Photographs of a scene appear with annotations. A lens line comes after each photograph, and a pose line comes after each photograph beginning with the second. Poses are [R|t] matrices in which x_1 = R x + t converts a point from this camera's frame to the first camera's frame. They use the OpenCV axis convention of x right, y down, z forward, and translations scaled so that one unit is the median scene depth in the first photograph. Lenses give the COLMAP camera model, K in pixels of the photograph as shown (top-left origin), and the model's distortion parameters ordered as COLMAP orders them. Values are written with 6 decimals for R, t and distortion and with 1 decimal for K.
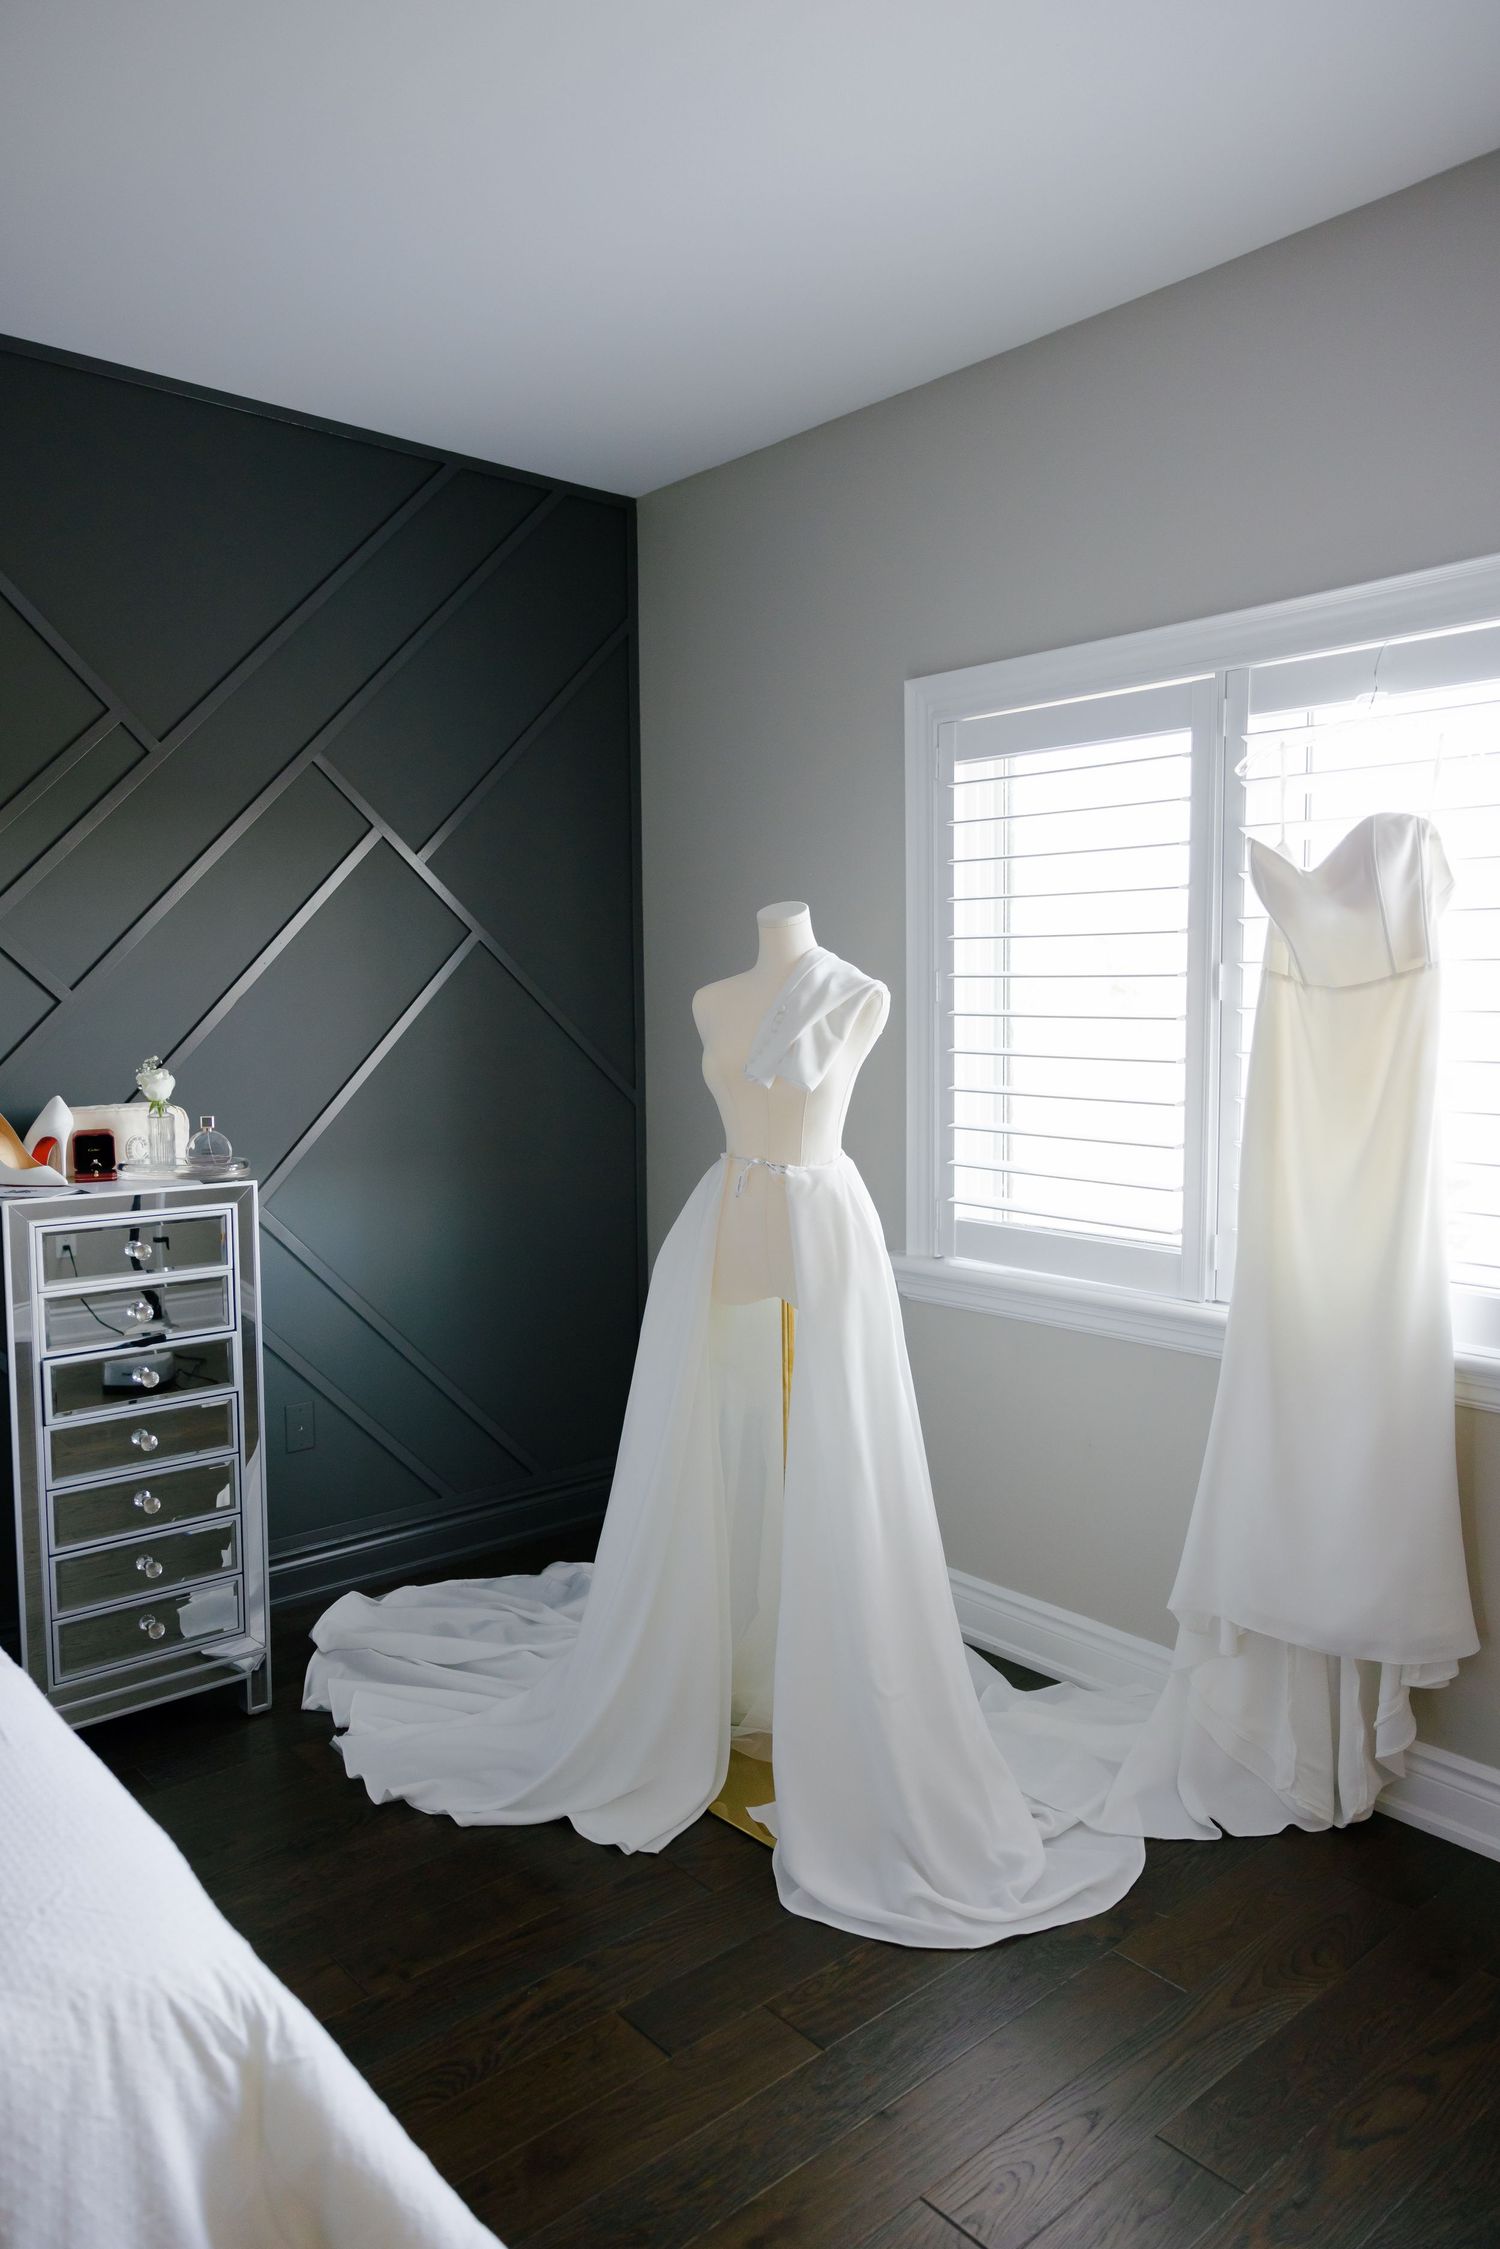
lens RADIAL K [[1529.3, 0, 747.5], [0, 1529.3, 1114.9], [0, 0, 1]] dist [0.022589, -0.004885]
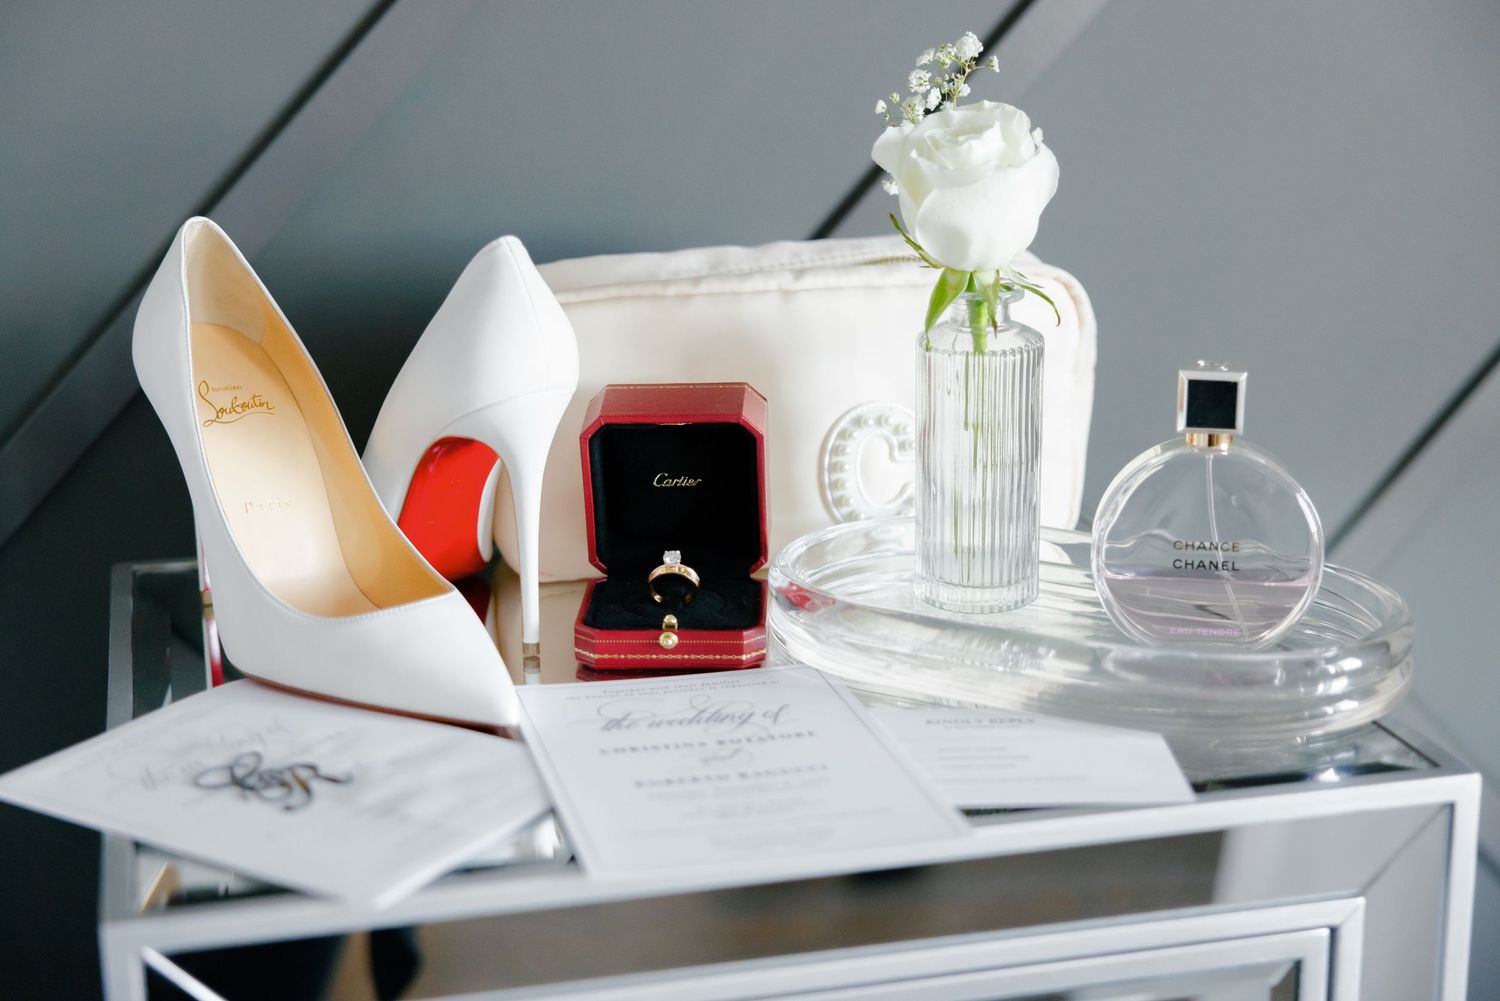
lens RADIAL K [[2371.6, 0, 704.6], [0, 2371.6, 474.5], [0, 0, 1]] dist [0.045414, 0.000000]
pose [[0.890168, 0.106404, -0.443035, -0.285774], [-0.024511, 0.982124, 0.186630, -0.040514], [0.454973, -0.155273, 0.876864, 0.736317]]
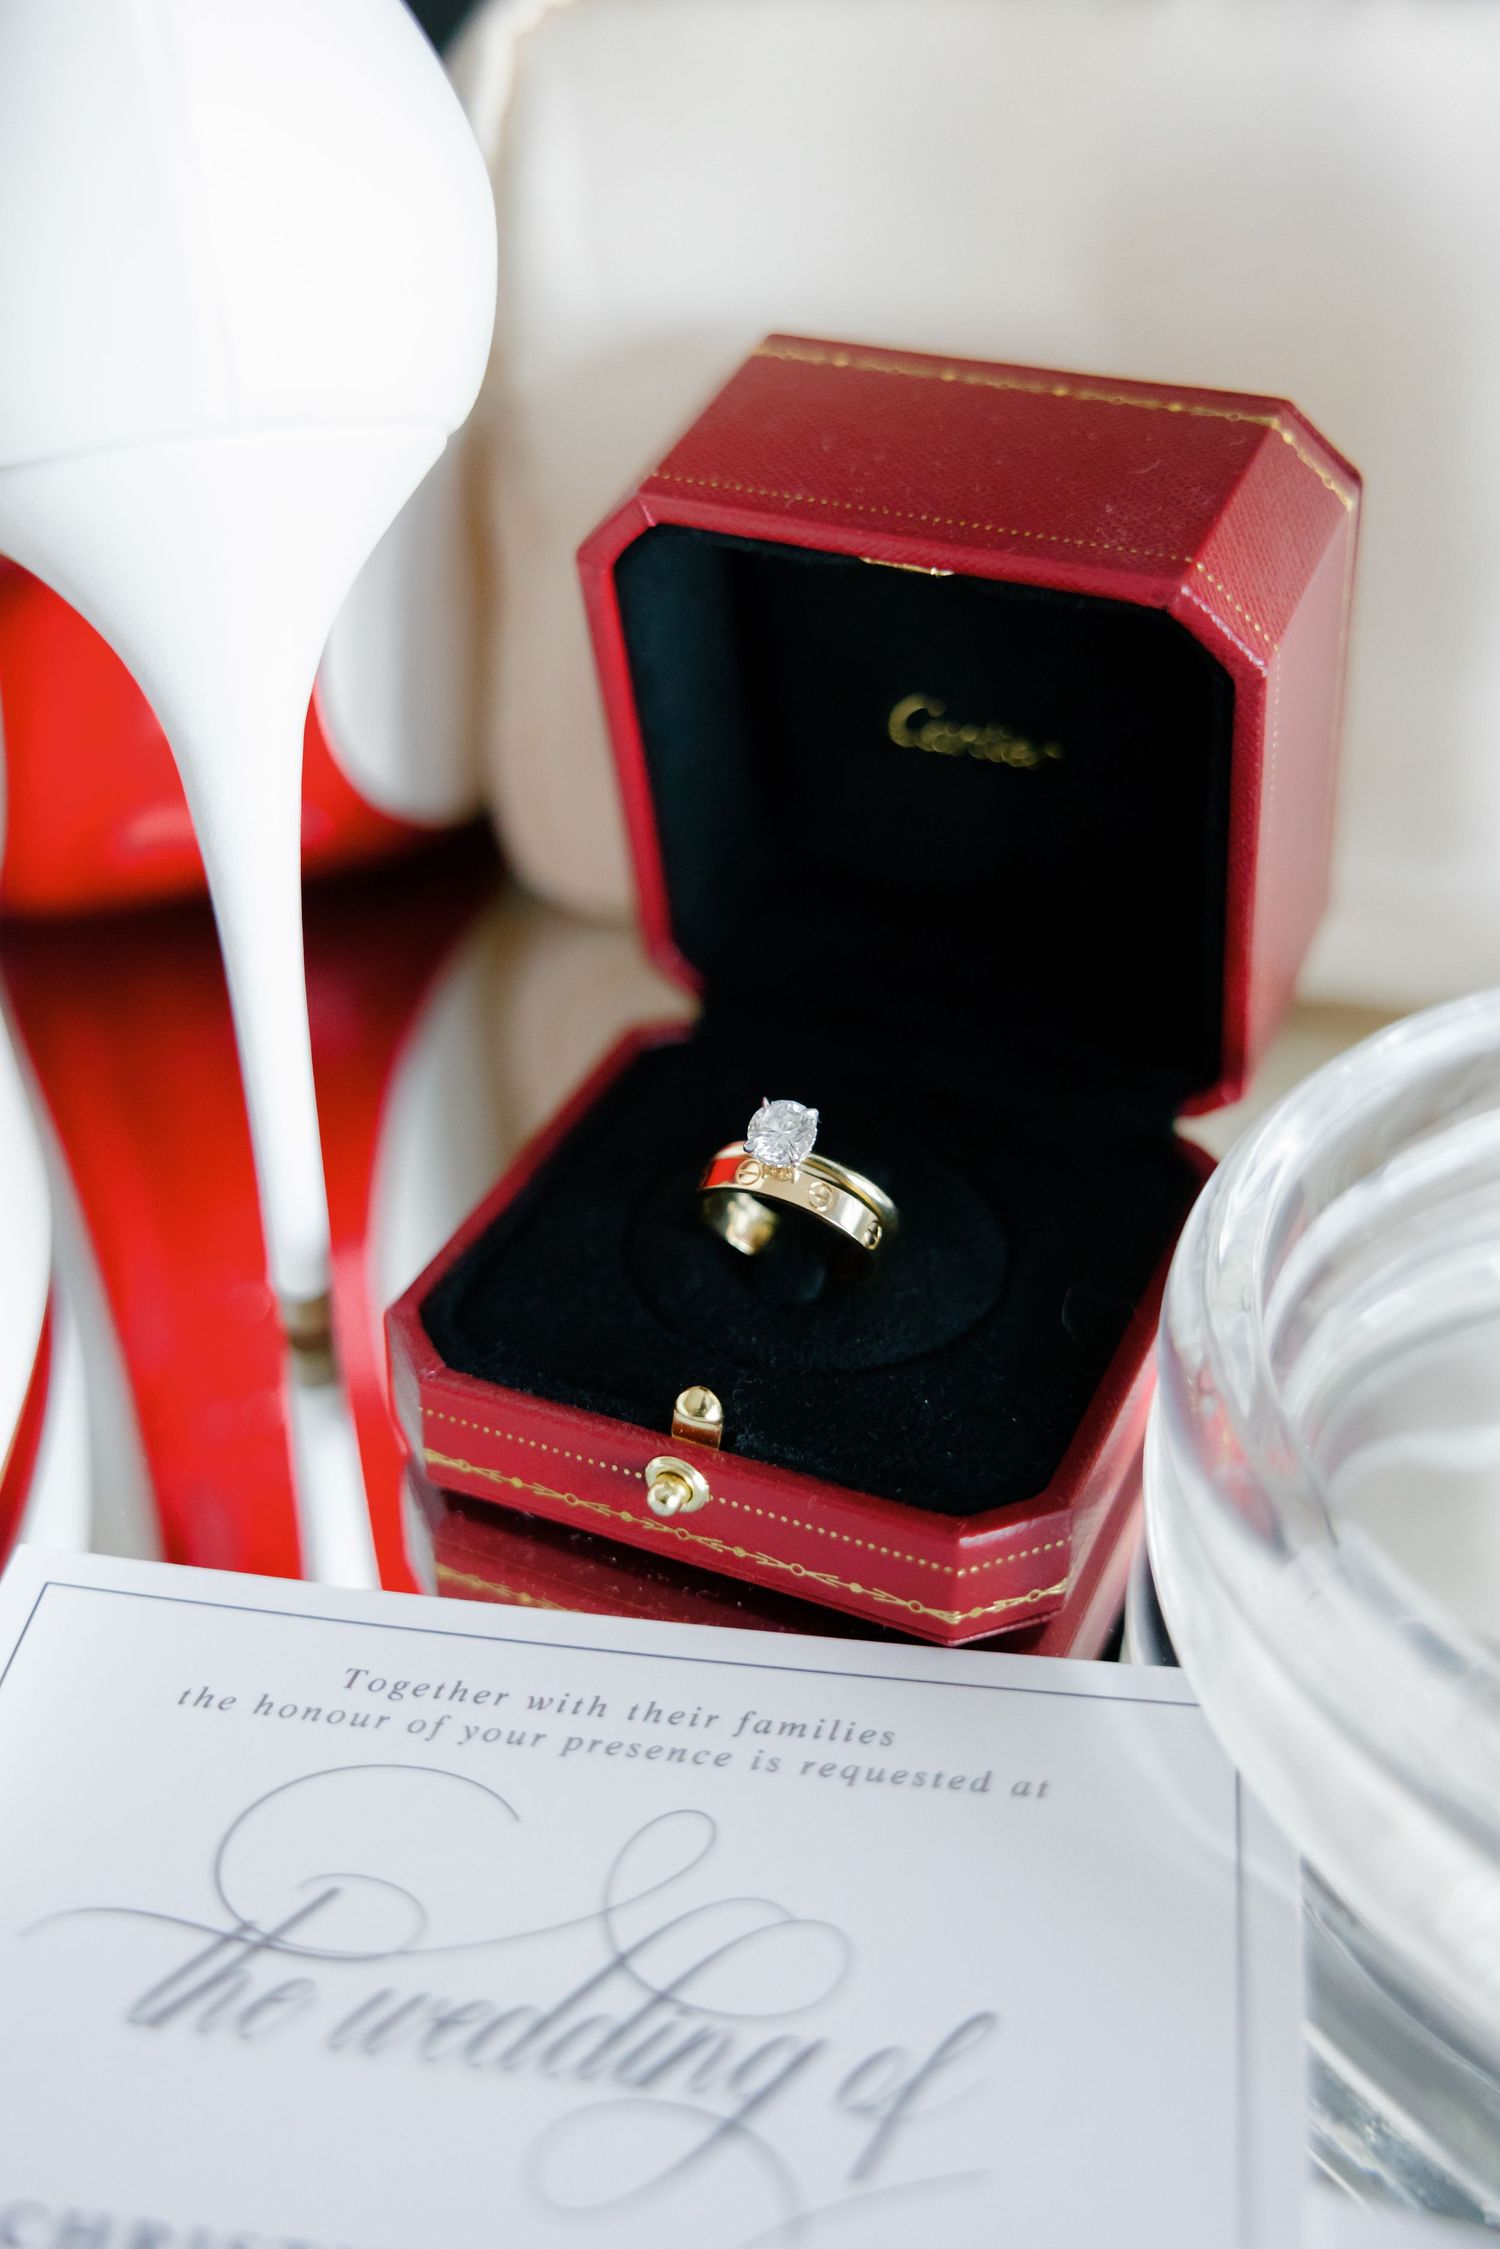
lens RADIAL K [[2798.2, 0, 715.3], [0, 2798.2, 1119.4], [0, 0, 1]] dist [0.025123, 0.000000]
pose [[0.657896, 0.428249, -0.619497, -0.372891], [-0.043104, 0.842649, 0.536735, -0.021003], [0.751875, -0.326413, 0.572835, 0.956871]]
